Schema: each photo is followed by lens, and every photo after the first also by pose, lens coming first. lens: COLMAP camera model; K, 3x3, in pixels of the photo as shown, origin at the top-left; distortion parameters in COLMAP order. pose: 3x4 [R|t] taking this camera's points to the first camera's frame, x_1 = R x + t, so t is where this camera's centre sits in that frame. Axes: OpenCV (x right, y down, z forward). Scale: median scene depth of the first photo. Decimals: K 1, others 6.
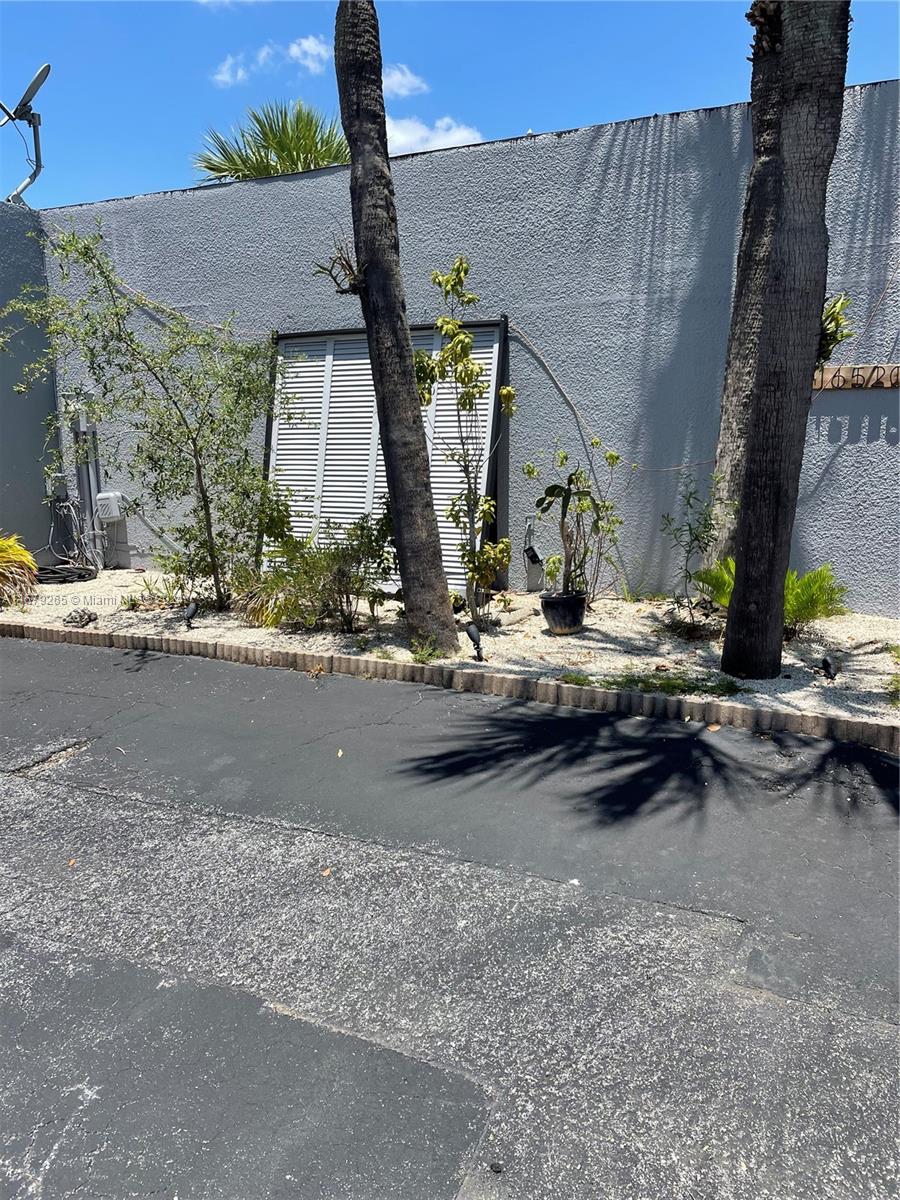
lens RADIAL K [[900.3, 0, 450.2], [0, 900.3, 603.3], [0, 0, 1]] dist [0.093312, -0.128169]
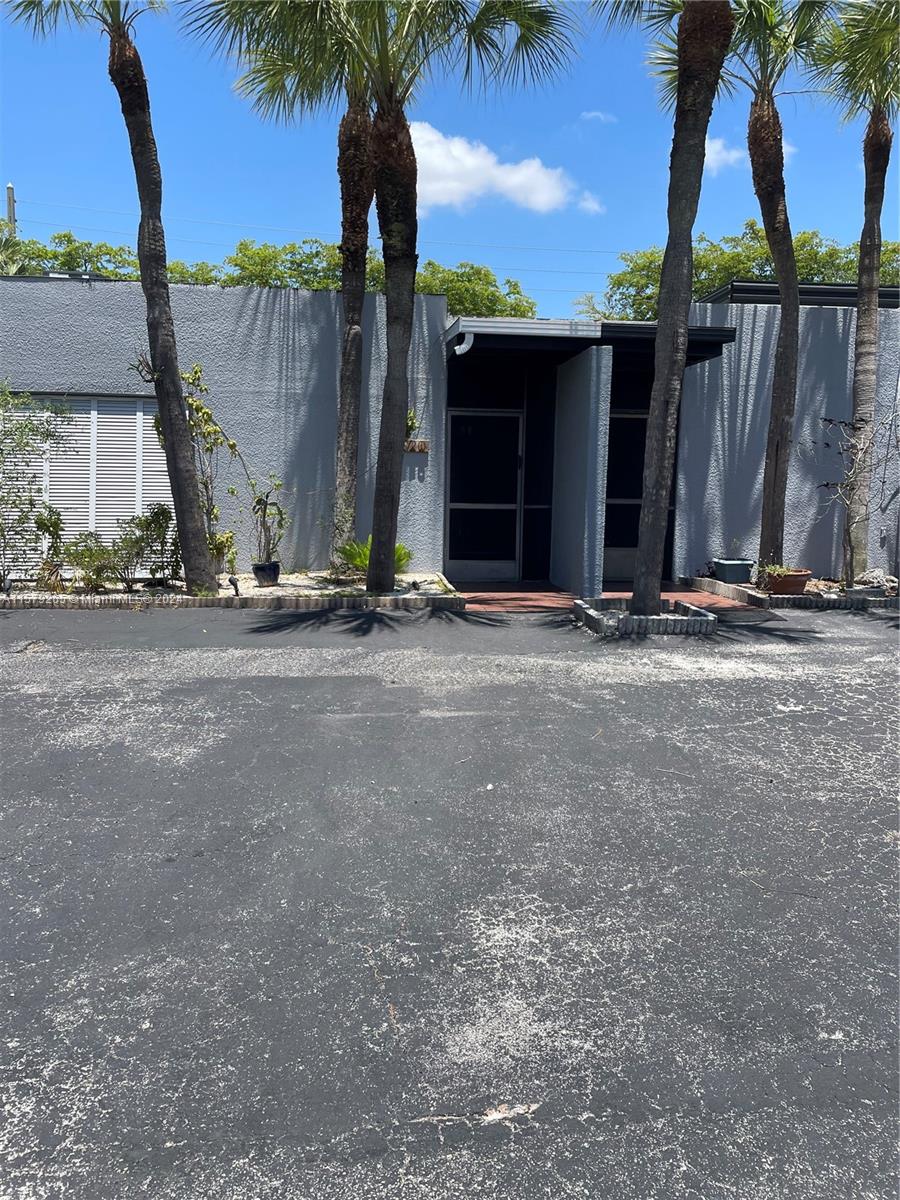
lens RADIAL K [[900.3, 0, 450.2], [0, 900.3, 603.3], [0, 0, 1]] dist [0.093312, -0.128169]
pose [[0.846809, -0.048026, 0.529724, -0.490226], [0.078942, 0.996233, -0.035875, 0.155170], [-0.526006, 0.072197, 0.847411, -0.621693]]
